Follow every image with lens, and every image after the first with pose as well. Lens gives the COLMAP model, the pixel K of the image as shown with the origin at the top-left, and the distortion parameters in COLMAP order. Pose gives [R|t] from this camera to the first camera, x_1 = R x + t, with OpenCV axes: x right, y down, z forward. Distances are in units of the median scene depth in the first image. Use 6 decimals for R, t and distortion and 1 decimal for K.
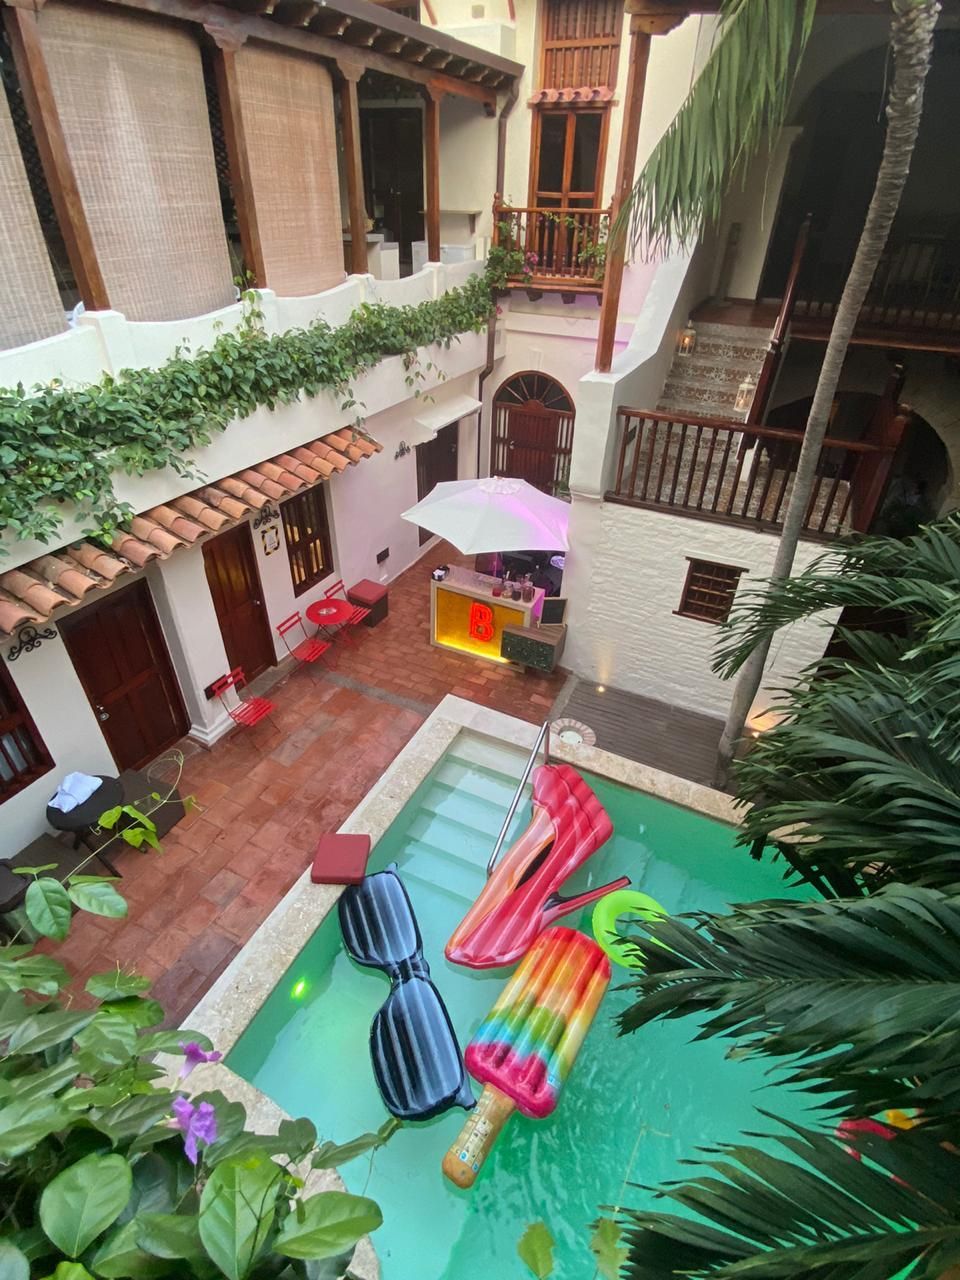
lens RADIAL K [[647.6, 0, 475.5], [0, 647.6, 647.8], [0, 0, 1]] dist [0.018497, -0.013171]
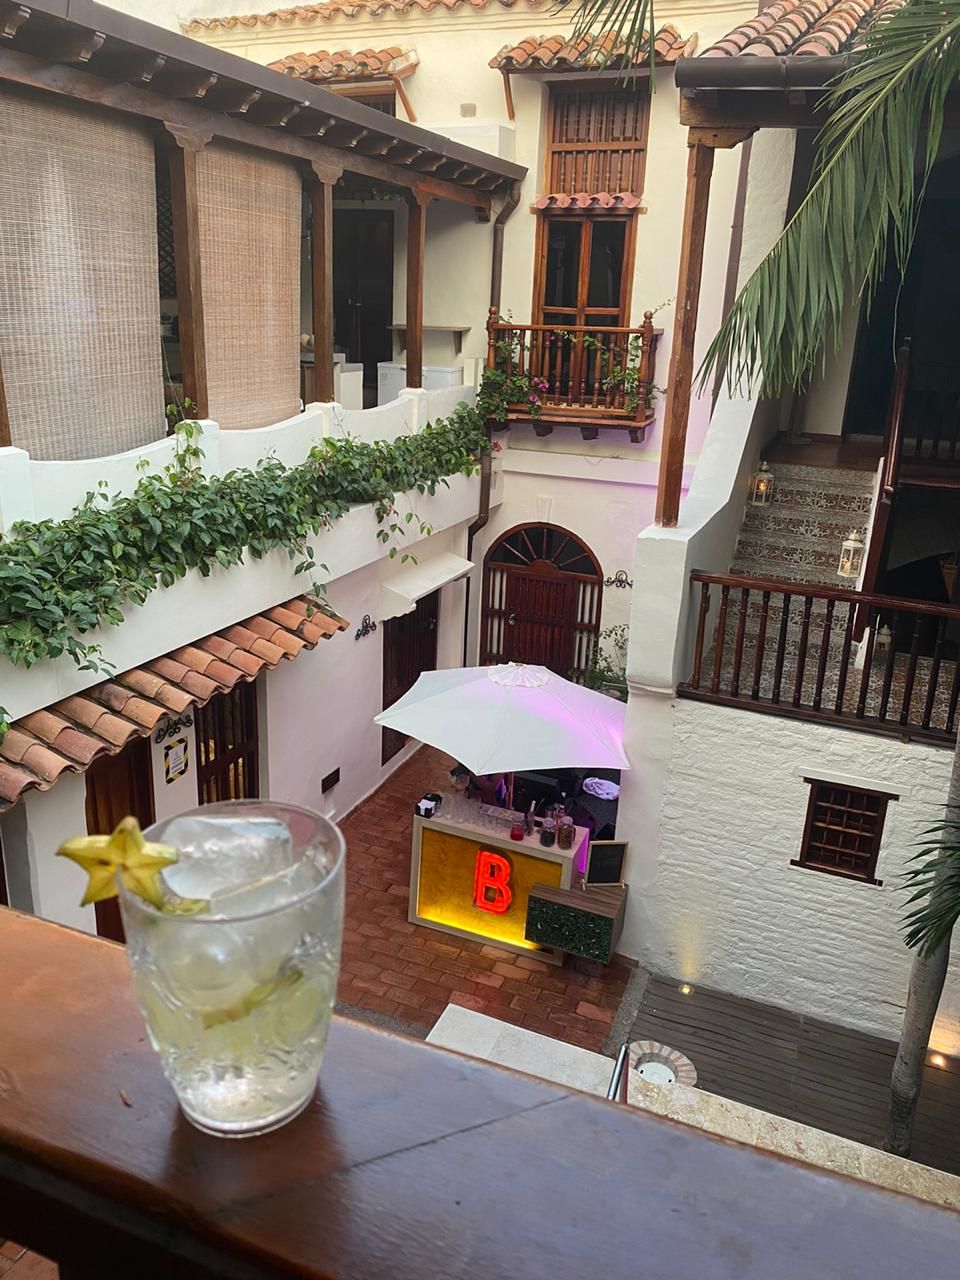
lens RADIAL K [[999.2, 0, 473.5], [0, 999.2, 637.1], [0, 0, 1]] dist [0.085004, -0.048087]
pose [[0.998331, -0.003385, 0.057649, -0.071844], [0.019469, 0.959563, -0.280818, 0.007307], [-0.054367, 0.281472, 0.958028, -0.031081]]
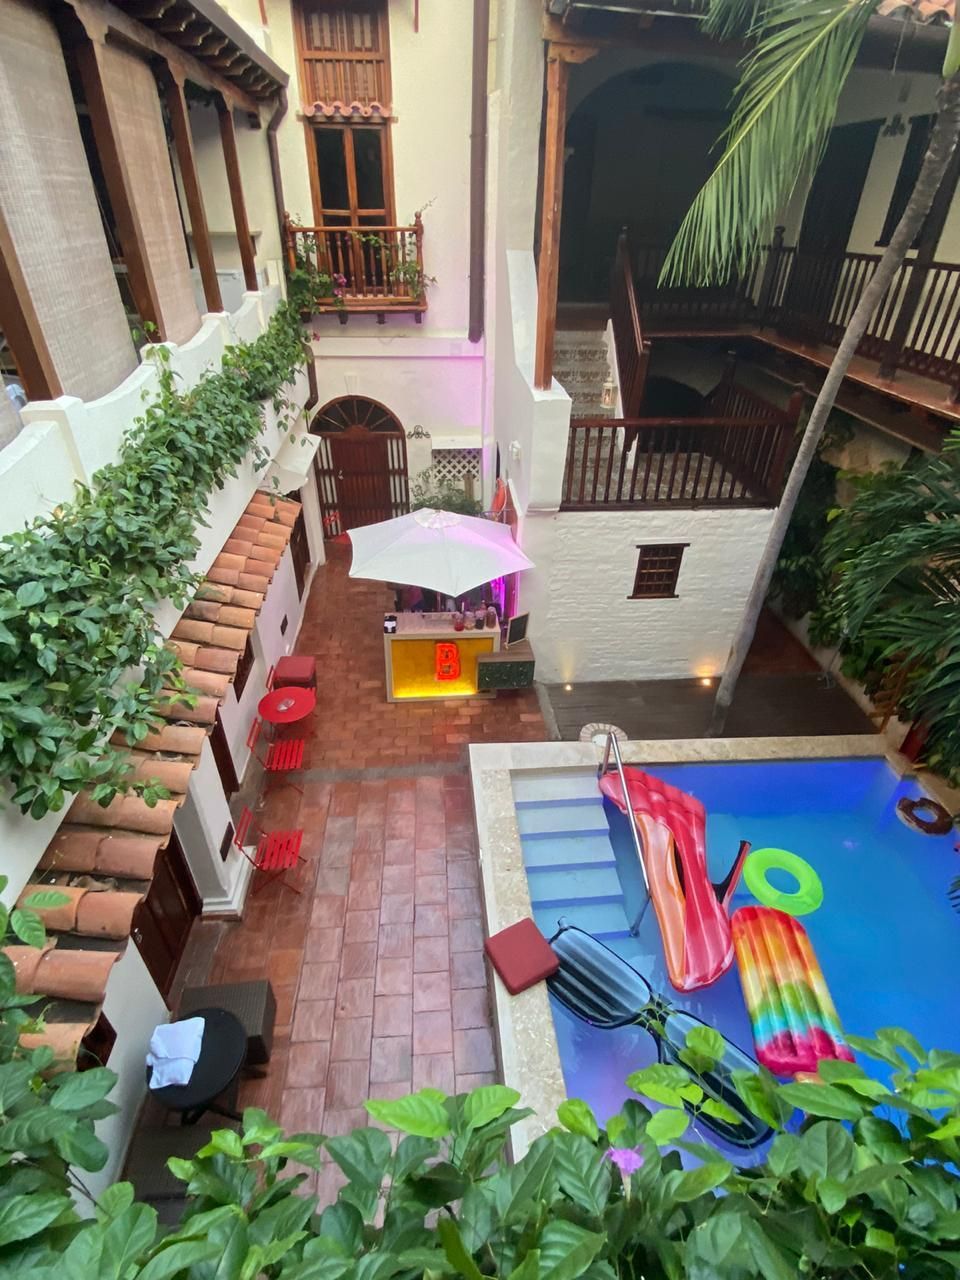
lens RADIAL K [[647.6, 0, 483.3], [0, 647.6, 647.9], [0, 0, 1]] dist [0.018497, -0.013171]
pose [[0.858277, -0.296867, 0.418607, -0.354620], [0.299277, 0.952173, 0.061647, -0.106975], [-0.416887, 0.072369, 0.906073, 0.121039]]
